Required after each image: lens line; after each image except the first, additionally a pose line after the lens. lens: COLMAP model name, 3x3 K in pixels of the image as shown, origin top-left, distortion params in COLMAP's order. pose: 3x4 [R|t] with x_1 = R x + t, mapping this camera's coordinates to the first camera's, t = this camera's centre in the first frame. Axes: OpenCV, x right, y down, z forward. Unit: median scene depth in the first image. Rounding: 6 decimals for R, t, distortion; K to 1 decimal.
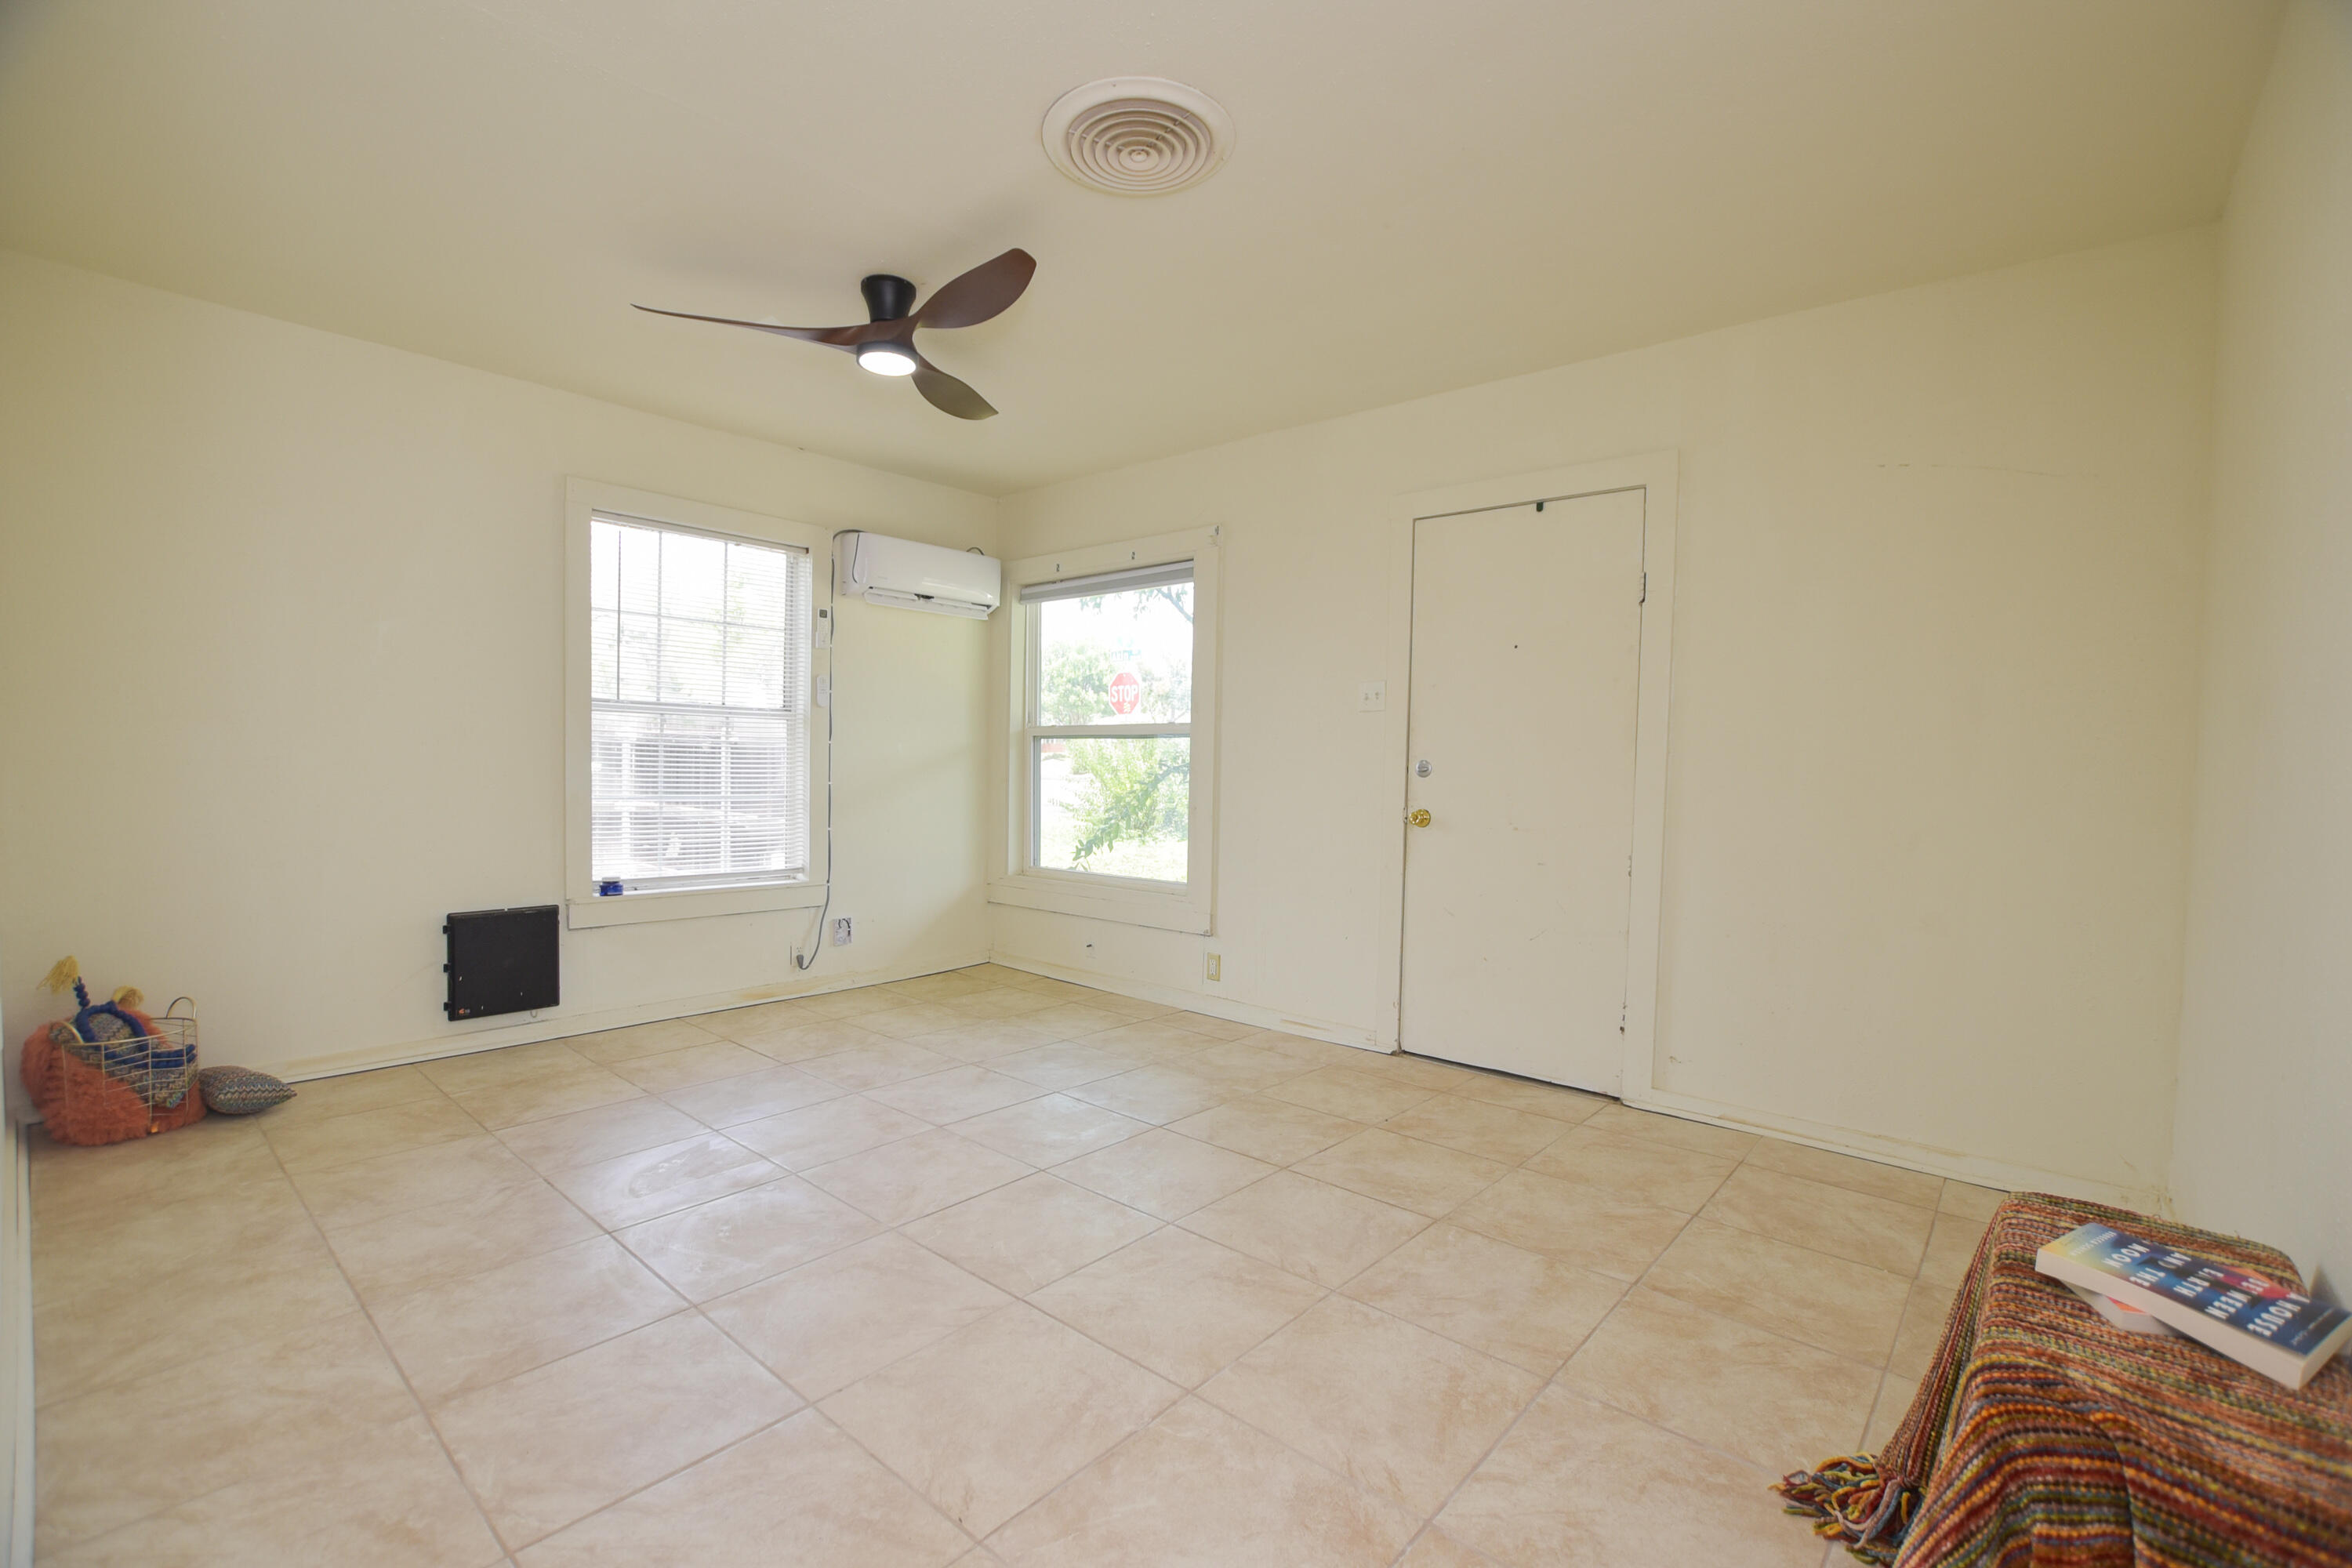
lens RADIAL K [[1074.5, 0, 1180.5], [0, 1074.5, 780.4], [0, 0, 1]] dist [-0.029954, 0.002852]
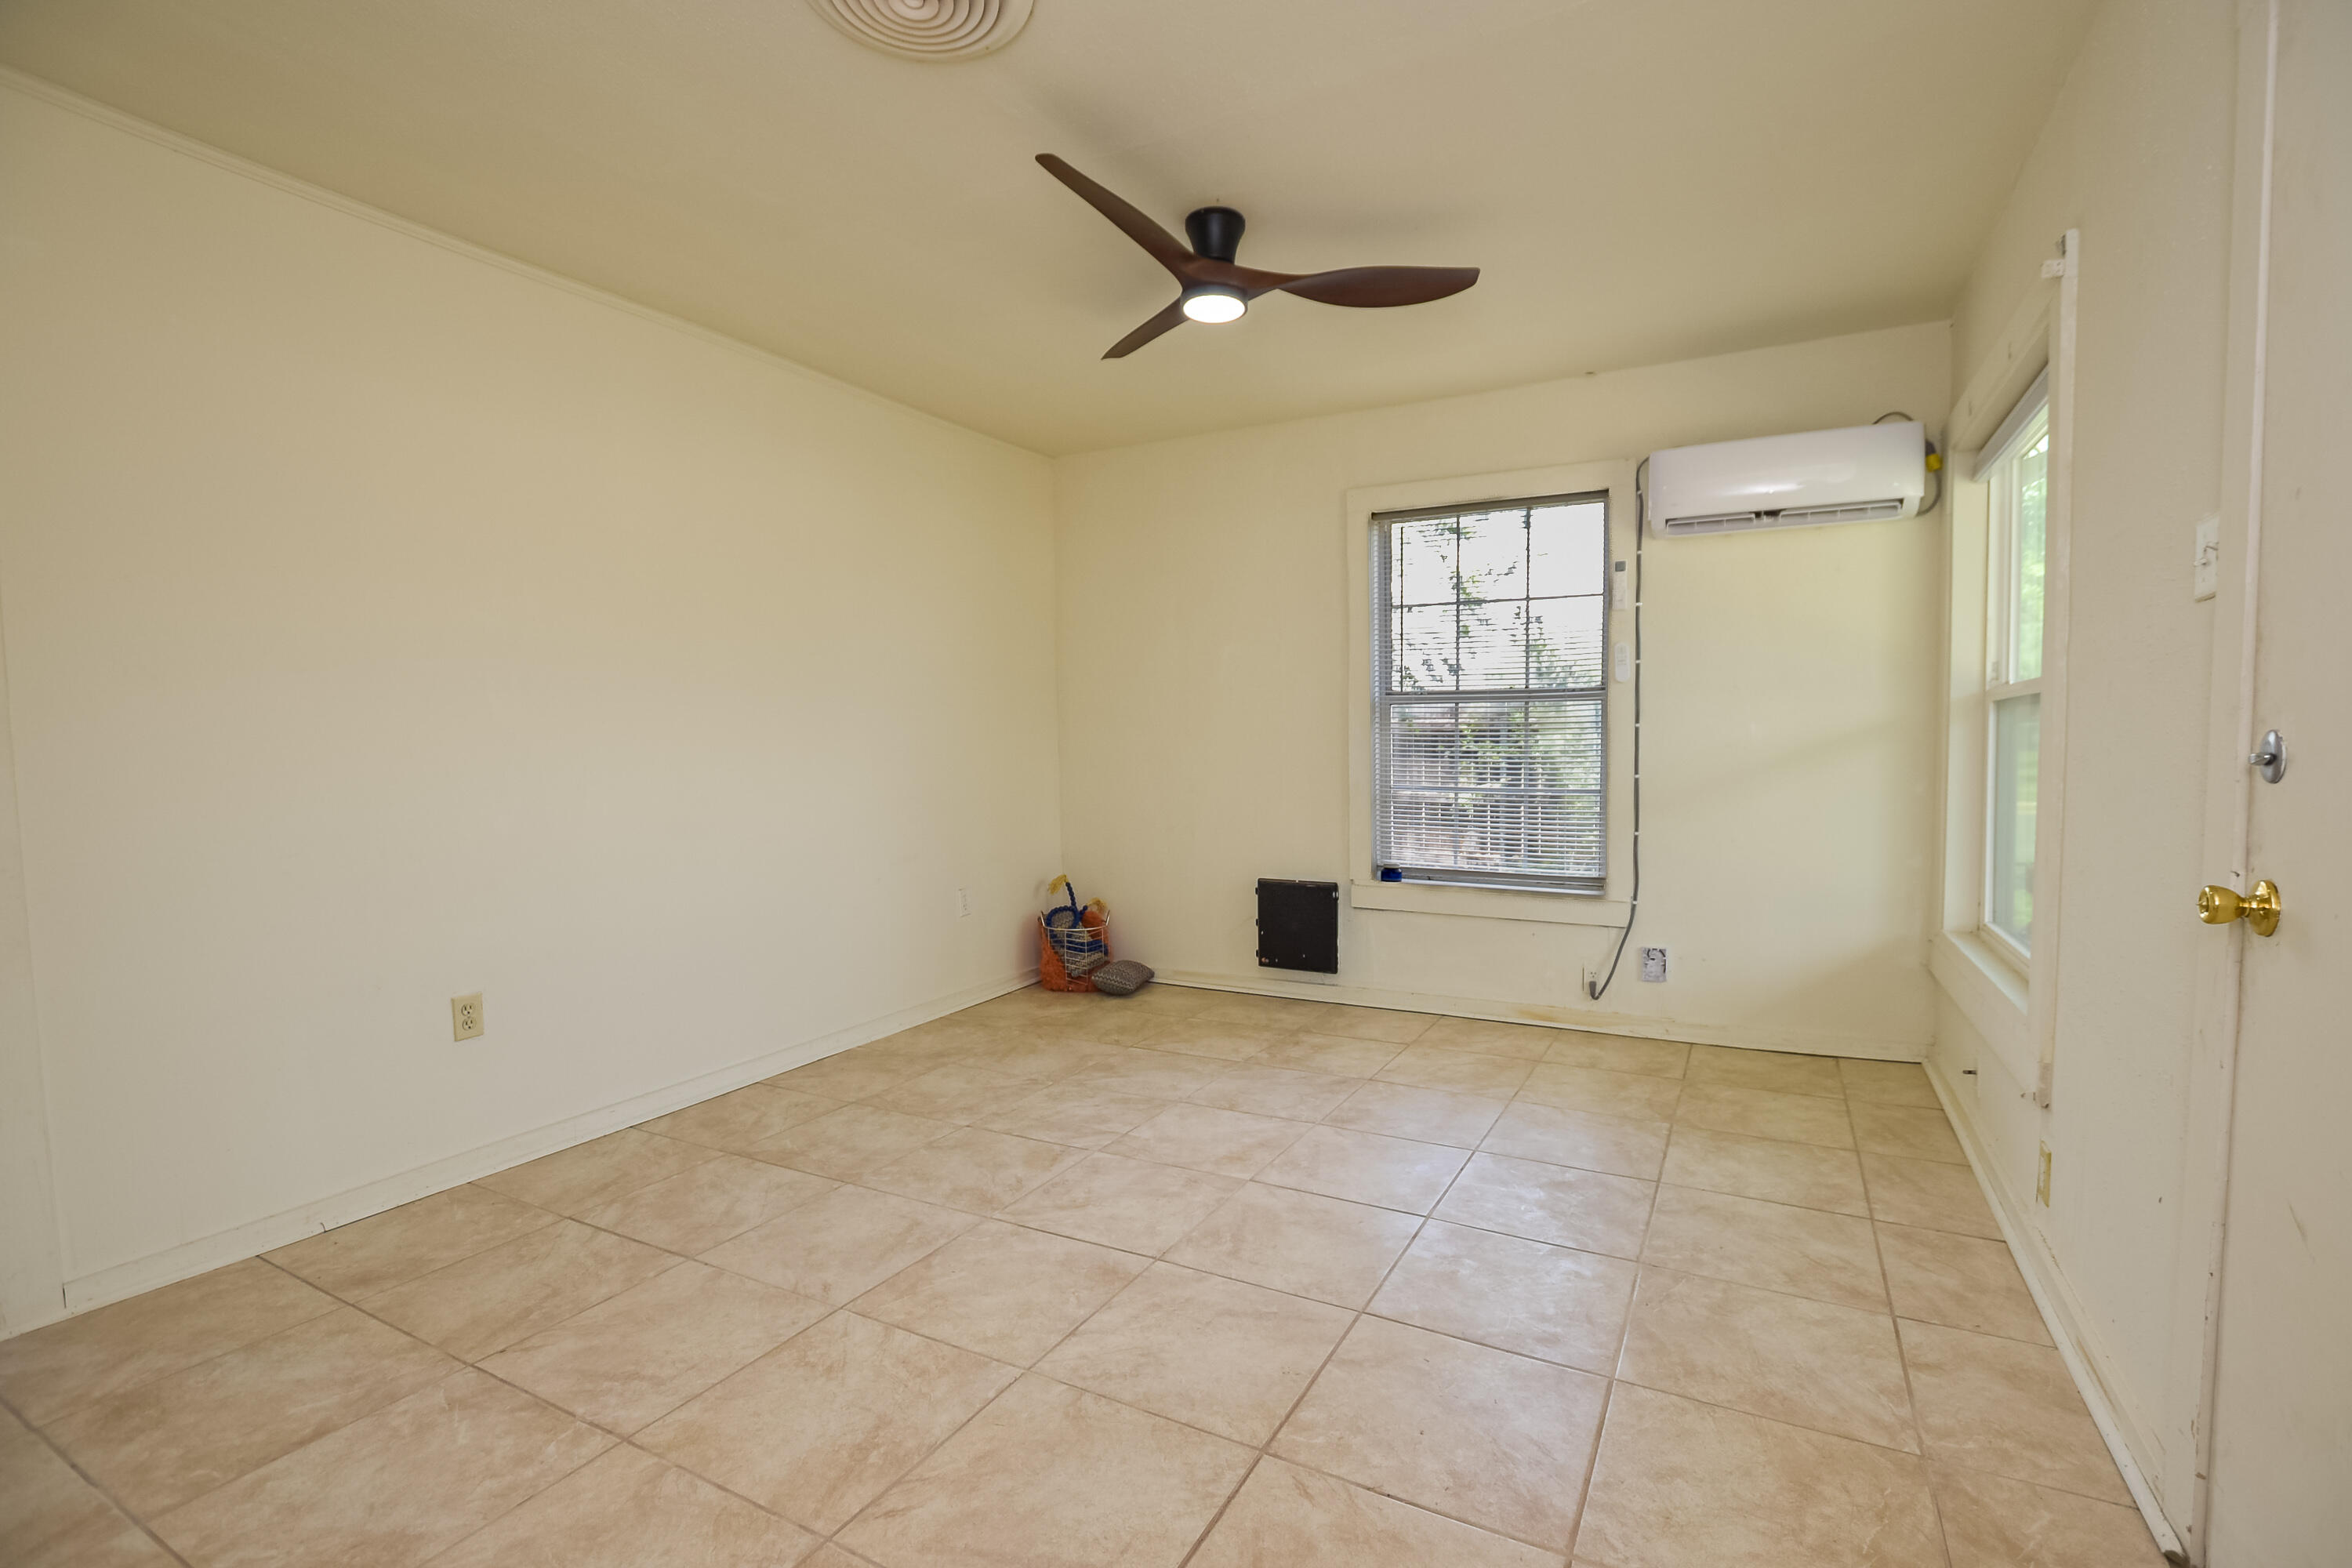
lens RADIAL K [[1074.5, 0, 1179.8], [0, 1074.5, 773.2], [0, 0, 1]] dist [-0.029954, 0.002852]
pose [[0.190356, 0.008038, -0.981682, 0.515503], [-0.004473, 0.999963, 0.007320, -0.005167], [0.981705, 0.002998, 0.190385, 0.674787]]
